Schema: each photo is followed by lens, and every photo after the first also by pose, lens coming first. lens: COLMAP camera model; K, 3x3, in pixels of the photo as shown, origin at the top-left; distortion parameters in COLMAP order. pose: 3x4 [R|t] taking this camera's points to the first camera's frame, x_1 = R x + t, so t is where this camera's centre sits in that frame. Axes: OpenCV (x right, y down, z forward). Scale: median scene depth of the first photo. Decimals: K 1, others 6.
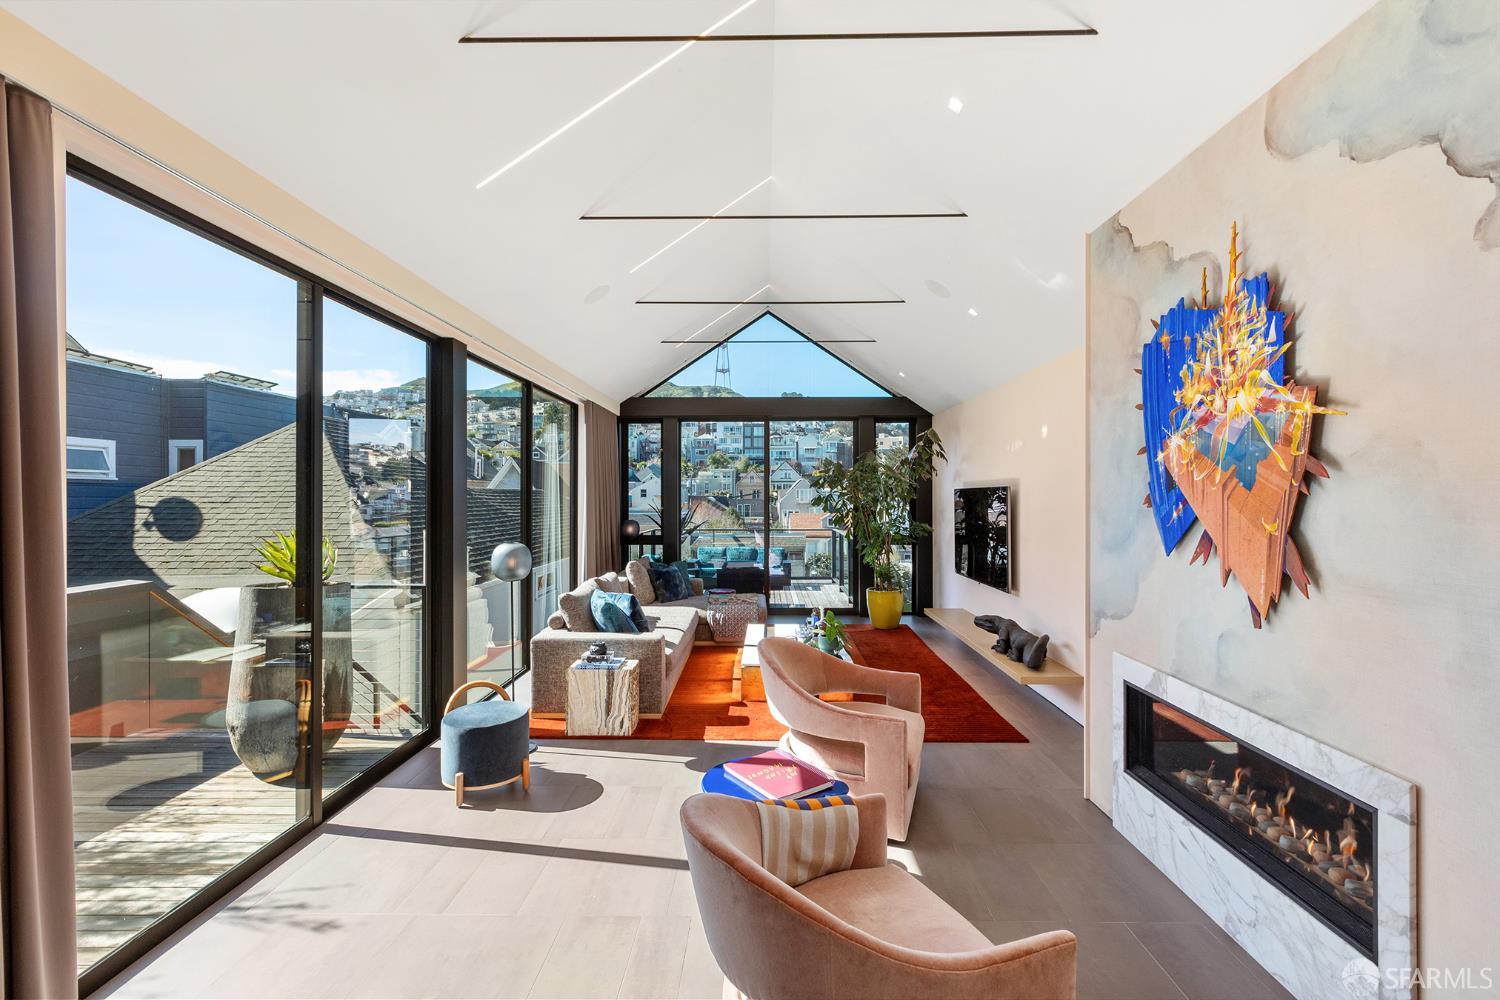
lens RADIAL K [[674.8, 0, 750.0], [0, 674.8, 500.0], [0, 0, 1]] dist [-0.001034, -0.000073]
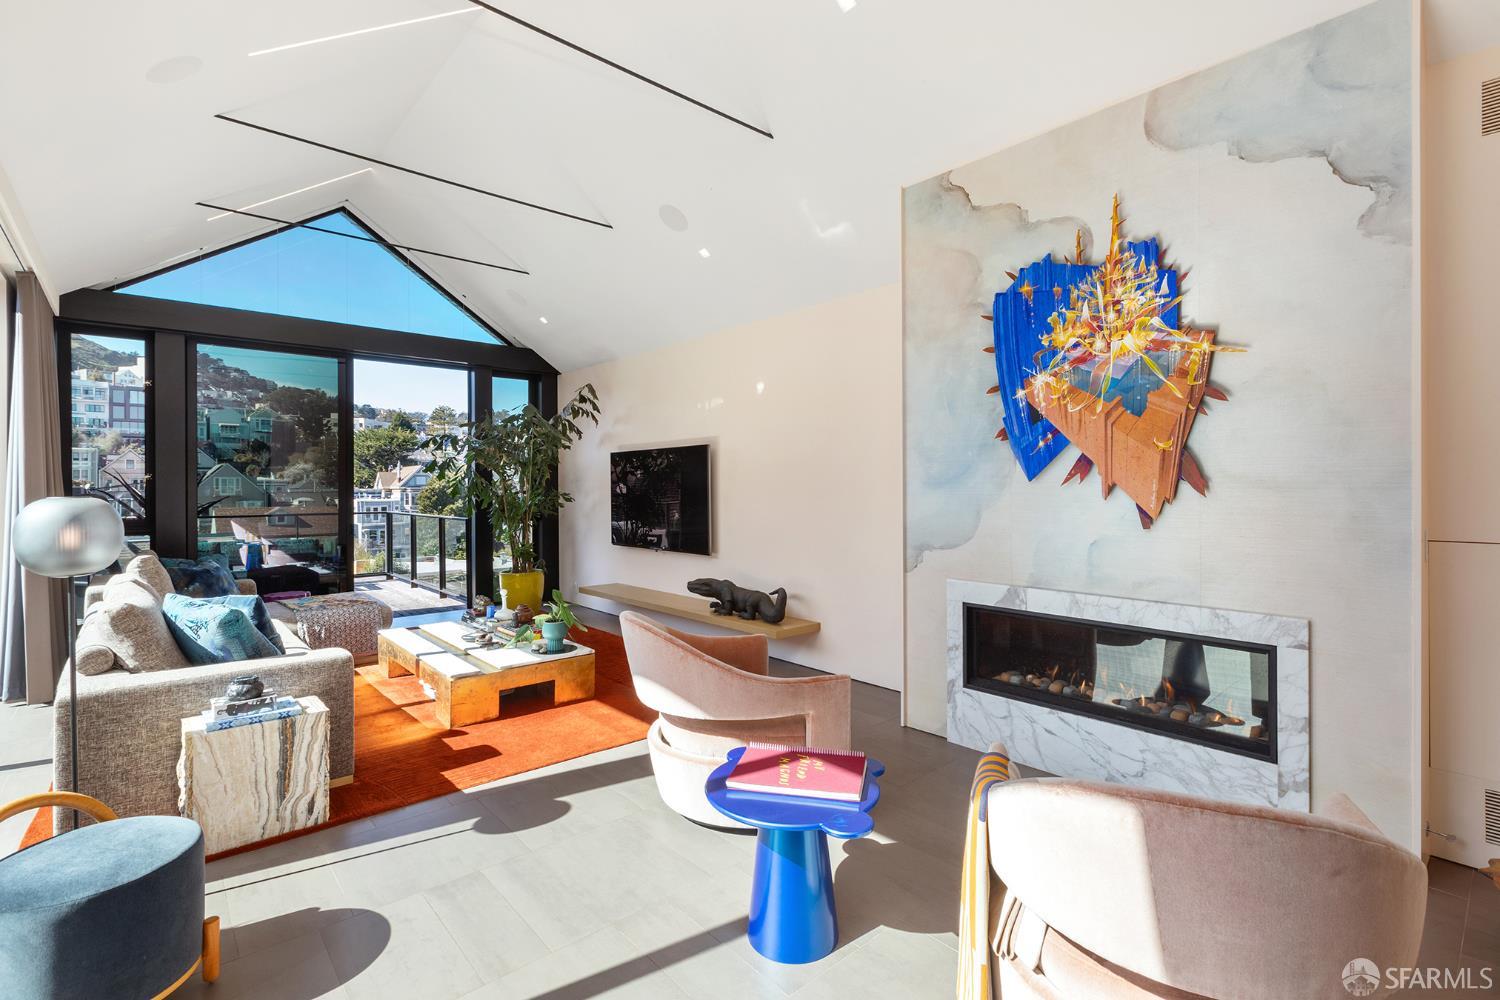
lens RADIAL K [[690.0, 0, 767.6], [0, 690.0, 488.7], [0, 0, 1]] dist [0.000011, -0.000011]
pose [[0.728898, -0.005426, 0.684600, -0.480564], [0.007359, 0.999973, 0.000091, 0.089610], [-0.684582, 0.004972, 0.728919, 0.446899]]
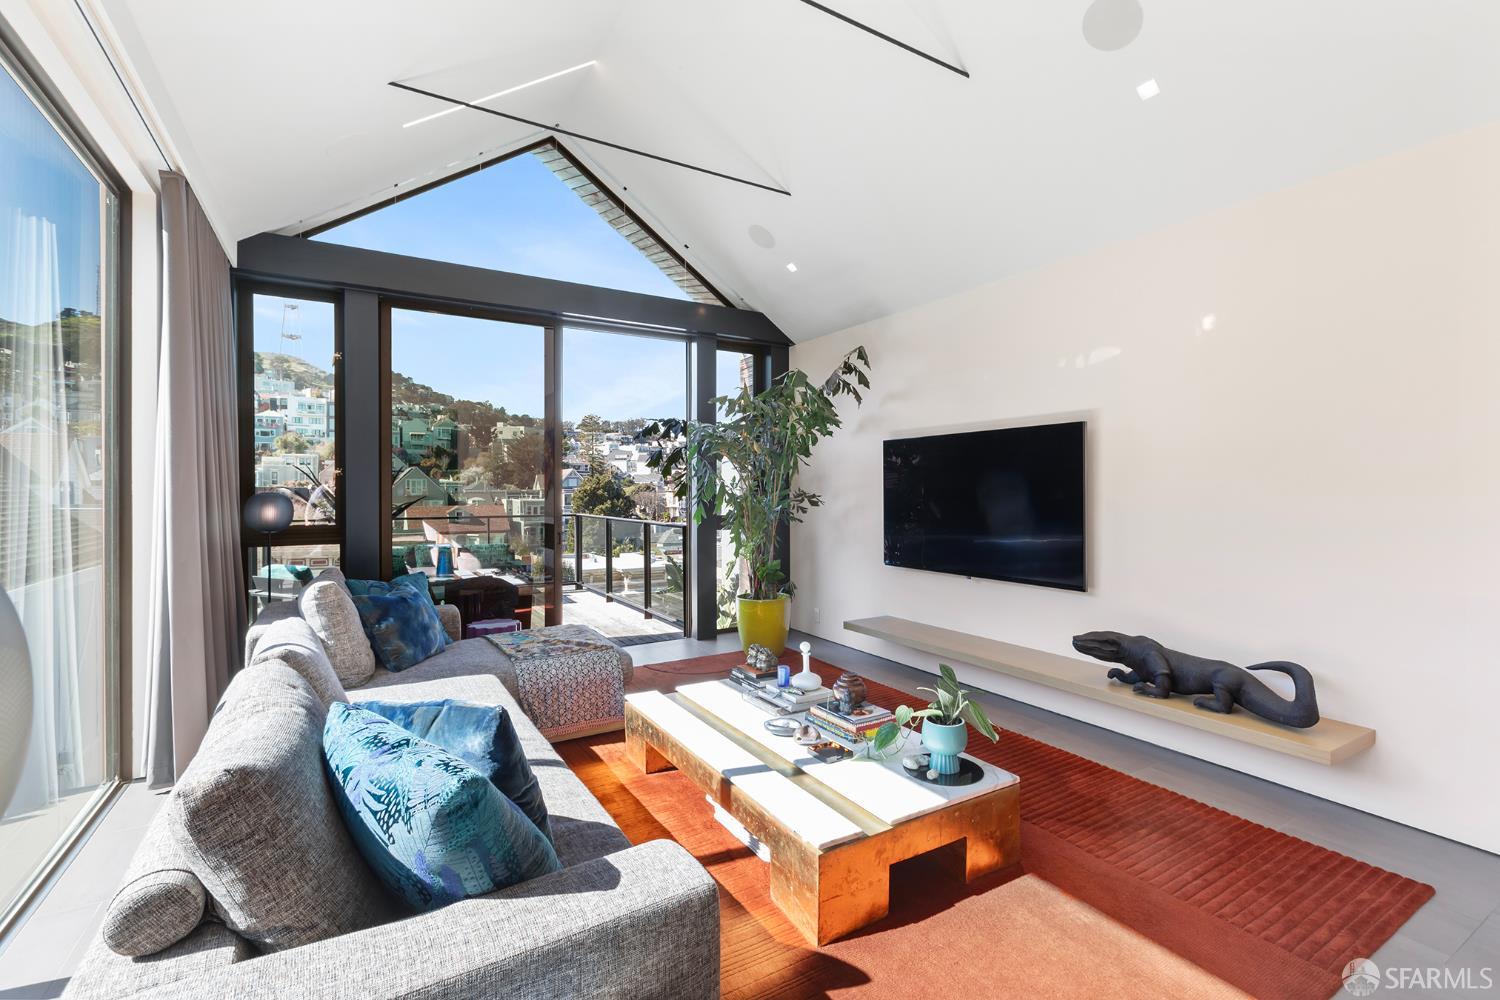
lens RADIAL K [[672.7, 0, 760.5], [0, 672.7, 494.2], [0, 0, 1]] dist [0.002225, 0.000435]
pose [[0.845384, -0.005124, 0.534134, -0.425075], [0.003676, 0.999986, 0.003775, 0.091830], [-0.534146, -0.001228, 0.845391, 1.292504]]
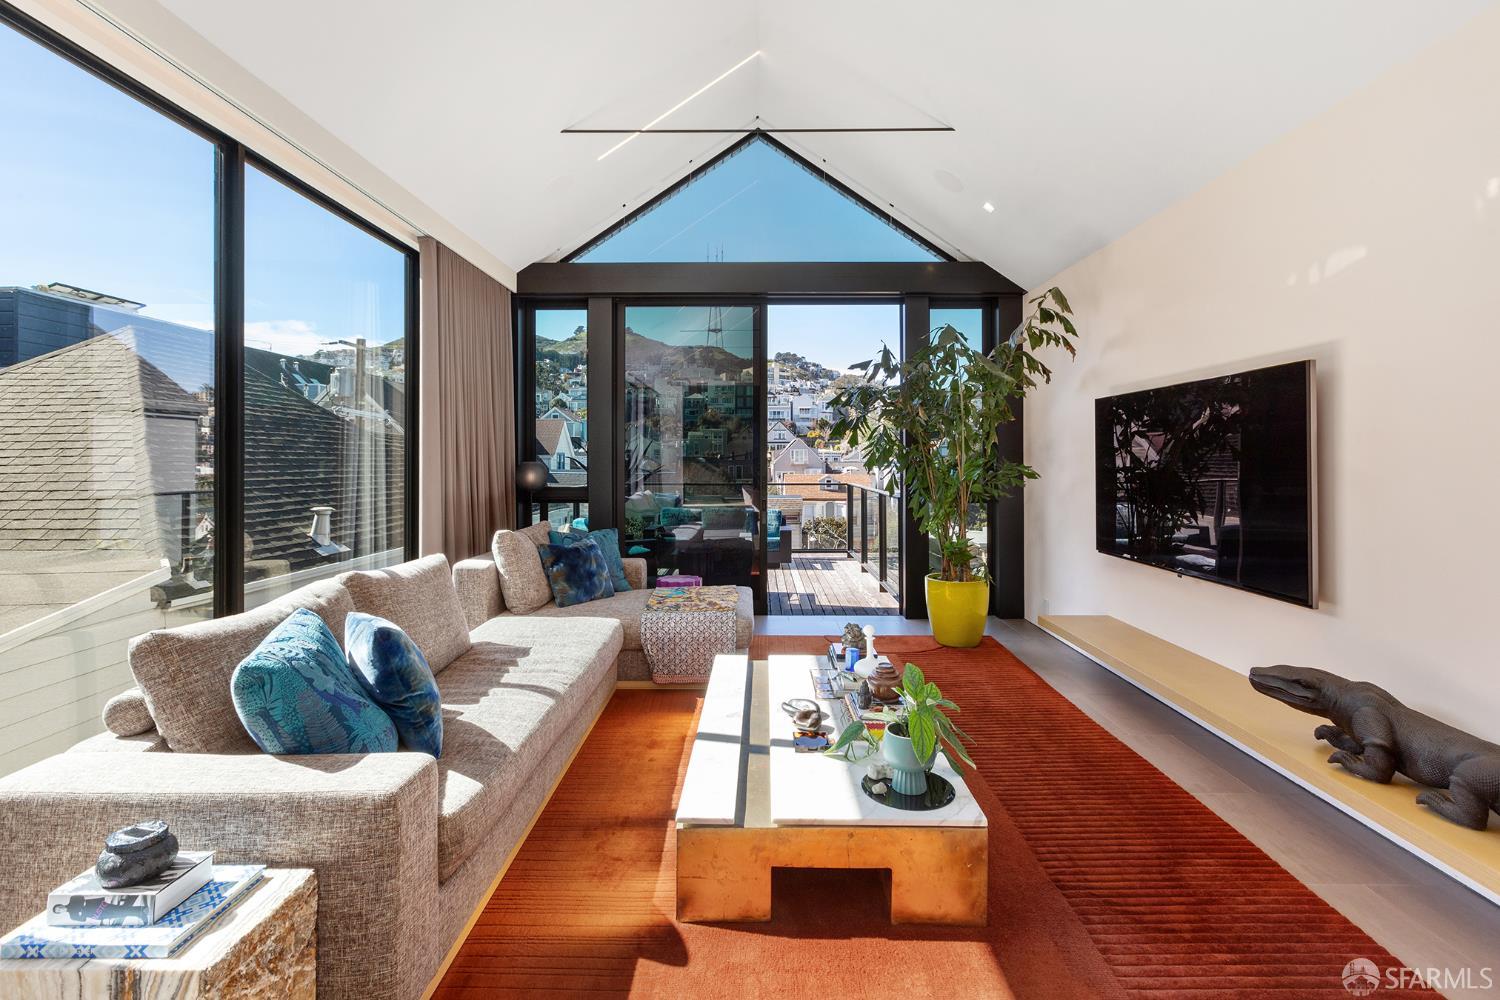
lens RADIAL K [[689.8, 0, 751.9], [0, 689.8, 458.2], [0, 0, 1]] dist [0.003767, 0.000507]
pose [[0.999967, -0.001183, 0.008083, 0.046567], [0.001230, 0.999983, -0.005719, 0.092425], [-0.008076, 0.005729, 0.999951, 1.144242]]
